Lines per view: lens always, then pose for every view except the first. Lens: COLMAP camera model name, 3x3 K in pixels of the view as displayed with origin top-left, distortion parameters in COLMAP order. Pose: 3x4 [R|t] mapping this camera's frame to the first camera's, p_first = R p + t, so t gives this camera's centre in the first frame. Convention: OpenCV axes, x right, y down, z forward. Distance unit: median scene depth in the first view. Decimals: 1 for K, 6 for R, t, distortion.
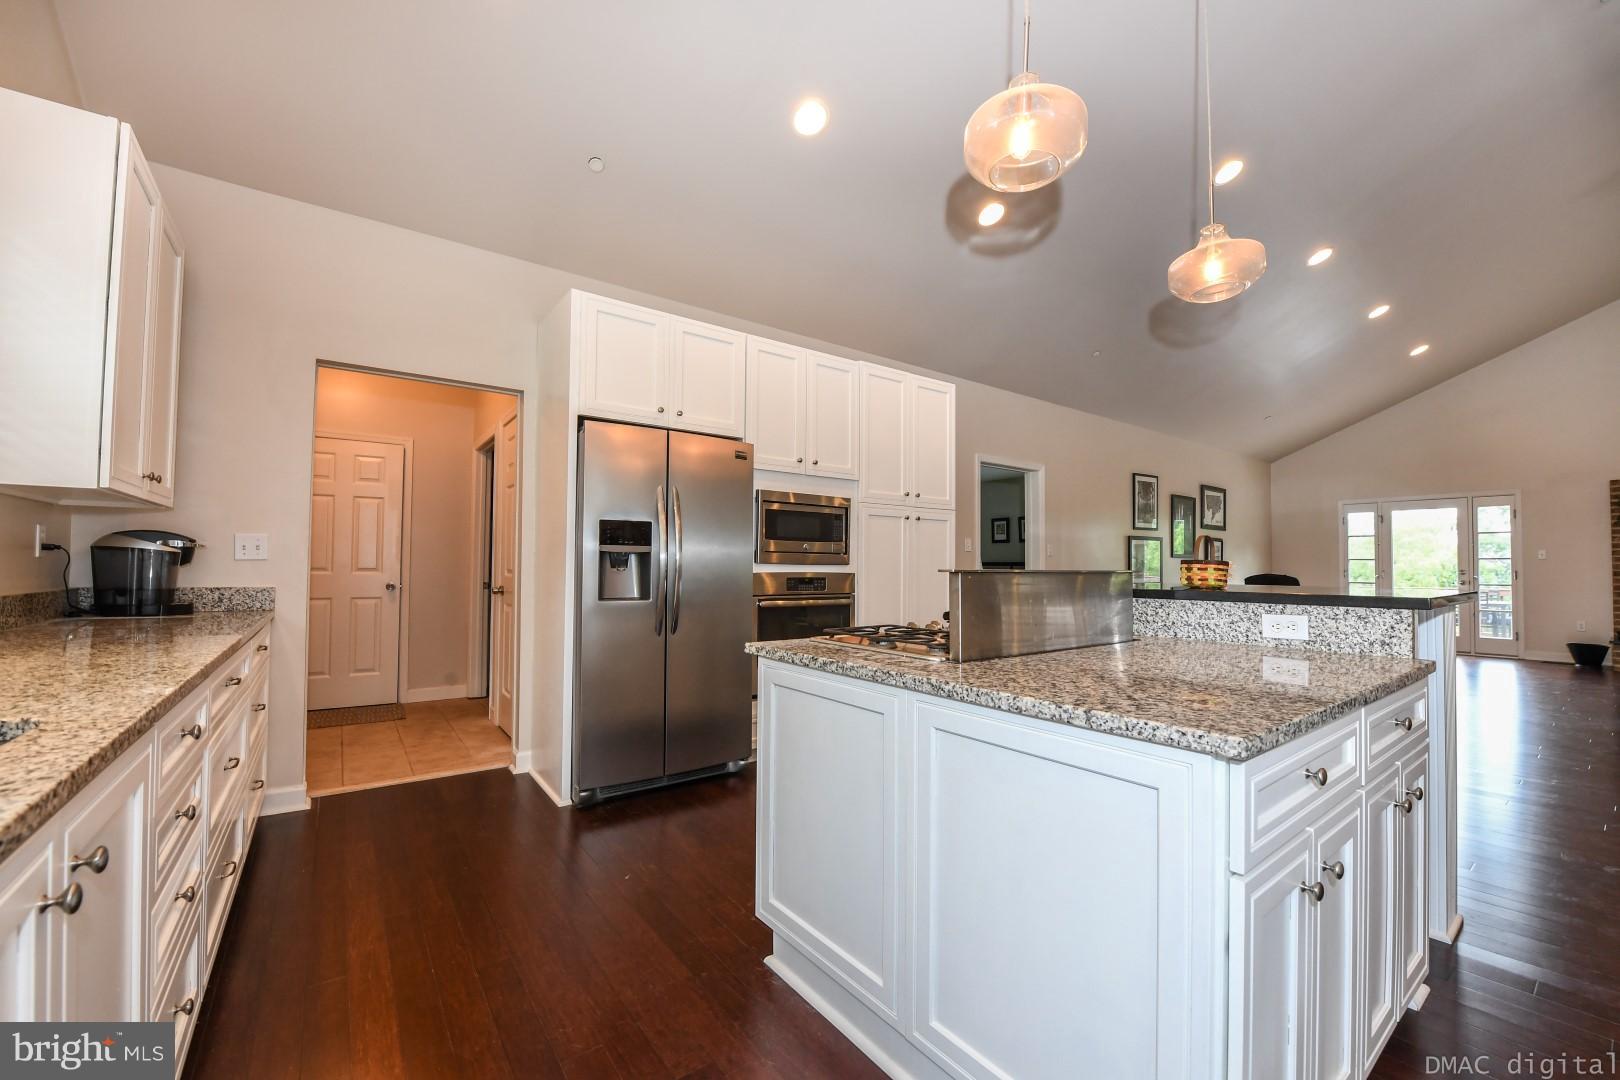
lens RADIAL K [[664.7, 0, 807.9], [0, 664.7, 546.5], [0, 0, 1]] dist [-0.019953, 0.000081]
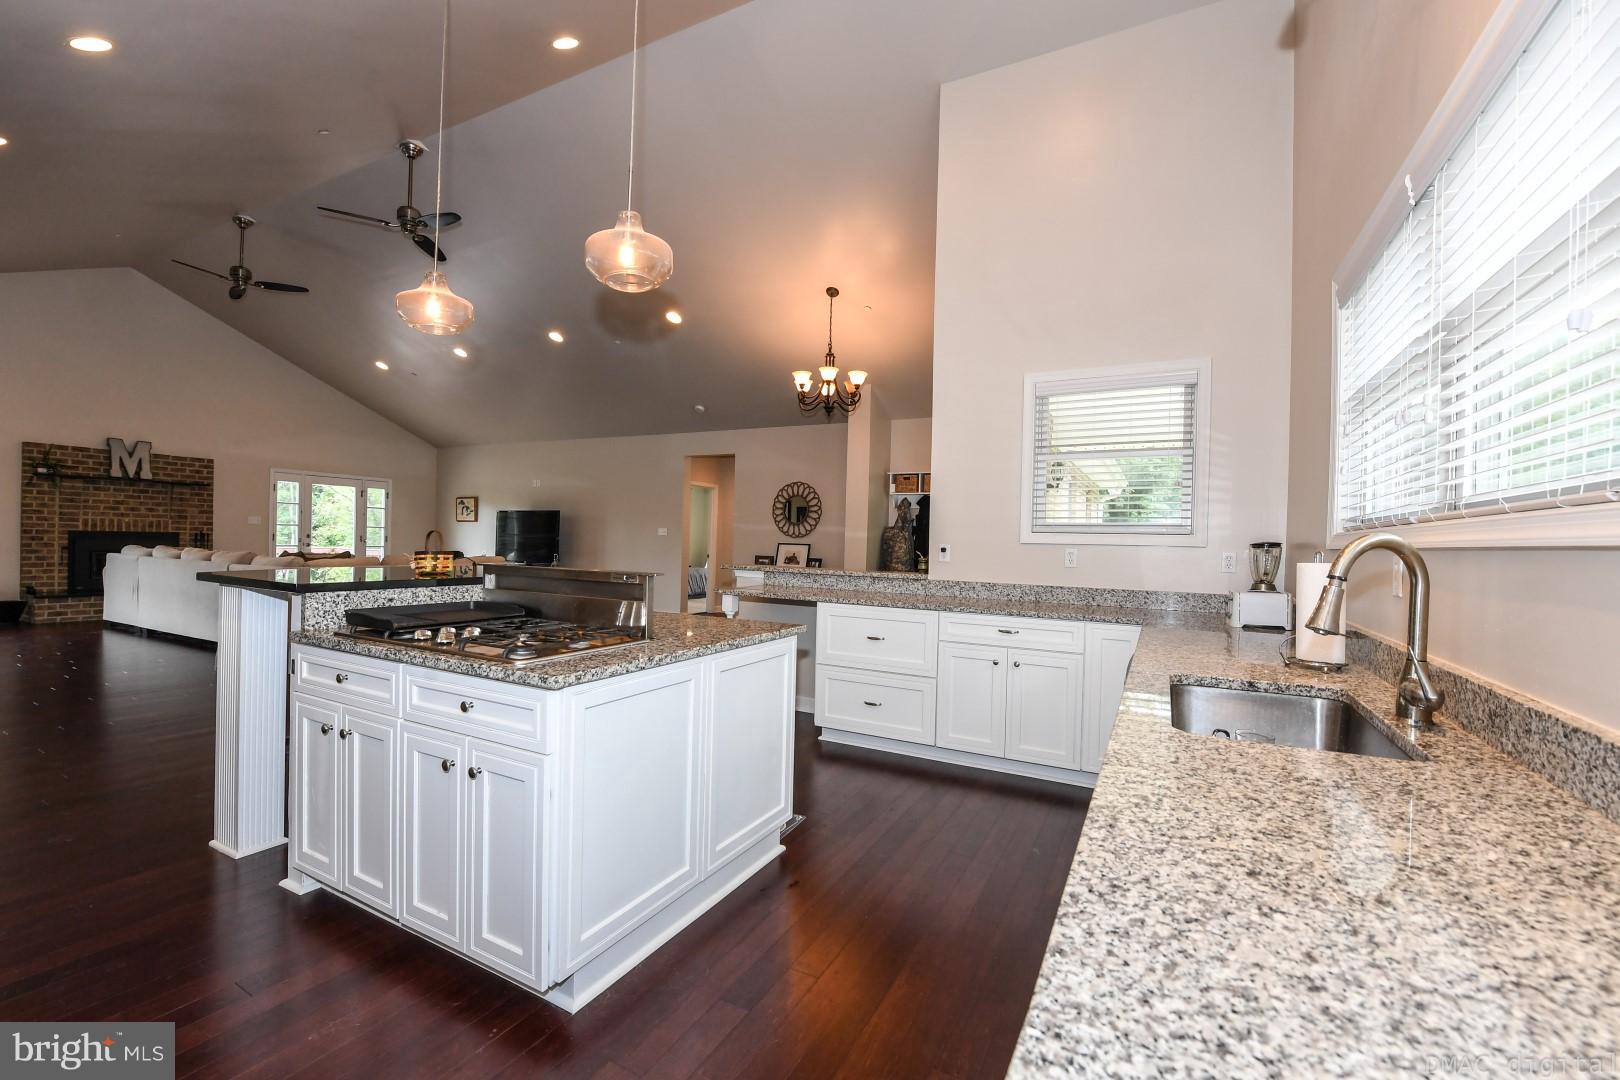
lens RADIAL K [[664.7, 0, 807.9], [0, 664.7, 546.5], [0, 0, 1]] dist [-0.019953, 0.000081]
pose [[-0.433614, -0.026351, 0.900713, -0.261480], [-0.059542, 0.998226, 0.000539, -0.009400], [-0.899129, -0.053397, -0.434414, 0.293633]]
